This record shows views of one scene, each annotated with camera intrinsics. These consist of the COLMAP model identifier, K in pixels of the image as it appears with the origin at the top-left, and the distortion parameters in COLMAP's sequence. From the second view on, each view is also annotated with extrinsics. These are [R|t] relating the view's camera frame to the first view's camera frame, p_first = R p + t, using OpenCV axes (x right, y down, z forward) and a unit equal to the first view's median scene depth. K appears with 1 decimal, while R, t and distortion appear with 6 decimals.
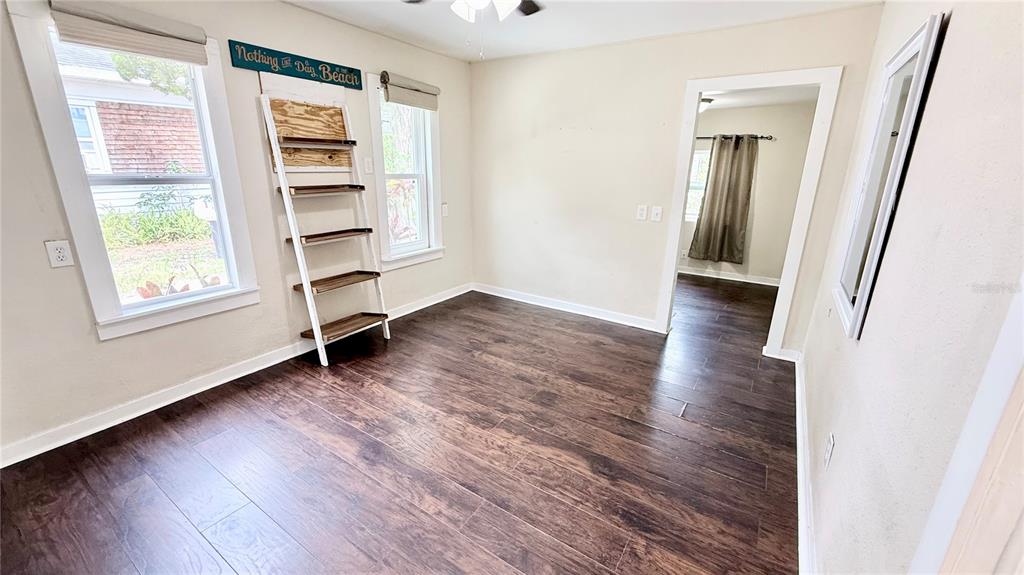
lens RADIAL K [[408.7, 0, 508.4], [0, 408.7, 287.7], [0, 0, 1]] dist [0.000590, 0.000074]
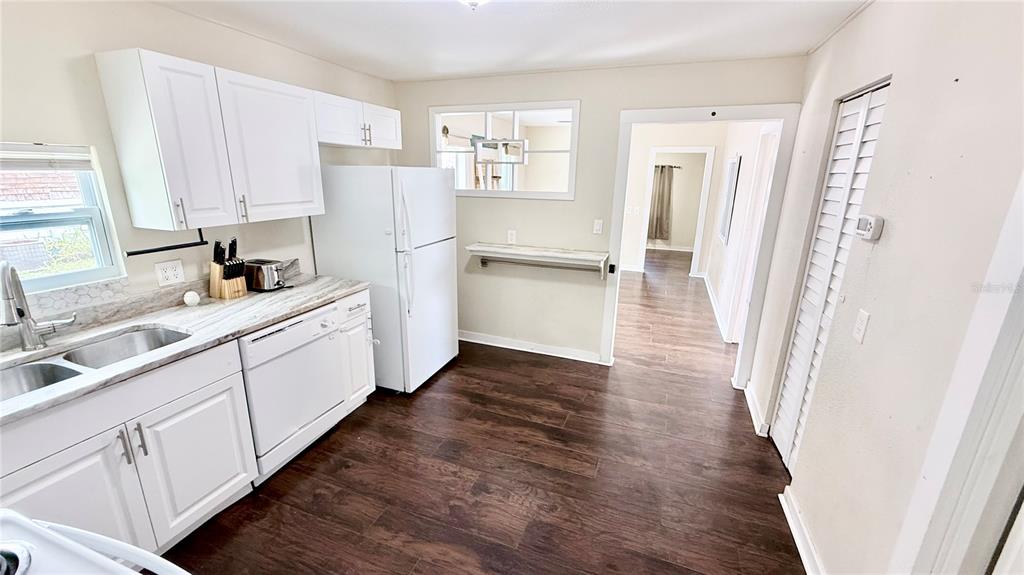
lens RADIAL K [[408.7, 0, 508.4], [0, 408.7, 287.7], [0, 0, 1]] dist [0.000590, 0.000074]
pose [[0.976445, -0.068664, 0.204548, -0.822611], [0.071781, 0.997390, -0.007848, 0.201719], [-0.203475, 0.022346, 0.978825, -0.977972]]
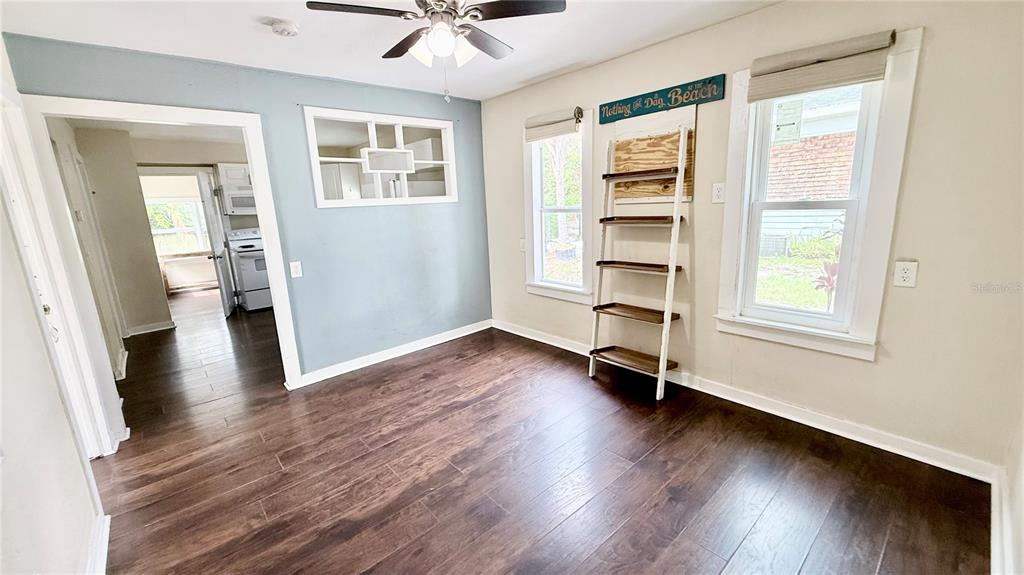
lens RADIAL K [[408.7, 0, 508.4], [0, 408.7, 287.7], [0, 0, 1]] dist [0.000590, 0.000074]
pose [[-0.263962, 0.199116, -0.943757, 0.634686], [-0.234947, 0.935714, 0.263133, -0.283691], [0.935481, 0.291190, -0.200212, 0.982494]]
